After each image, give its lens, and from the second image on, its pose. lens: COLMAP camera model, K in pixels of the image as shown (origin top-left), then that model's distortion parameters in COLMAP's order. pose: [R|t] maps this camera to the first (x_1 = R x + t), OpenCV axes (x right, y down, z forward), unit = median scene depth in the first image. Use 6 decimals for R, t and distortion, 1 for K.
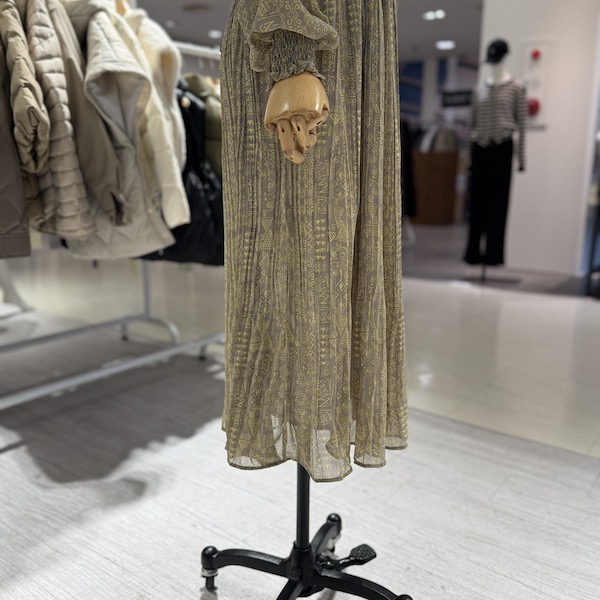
lens RADIAL K [[597.5, 0, 299.2], [0, 597.5, 301.6], [0, 0, 1]] dist [-0.012775, 0.000000]
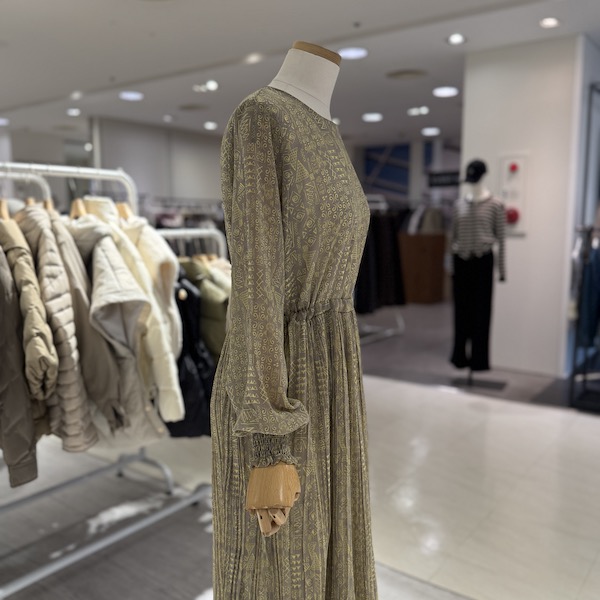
lens RADIAL K [[597.5, 0, 298.5], [0, 597.5, 295.7], [0, 0, 1]] dist [-0.012775, 0.000000]
pose [[0.999948, -0.007624, 0.006777, 0.017683], [0.008207, 0.995847, -0.090677, -0.256935], [-0.006057, 0.090728, 0.995857, -0.096069]]
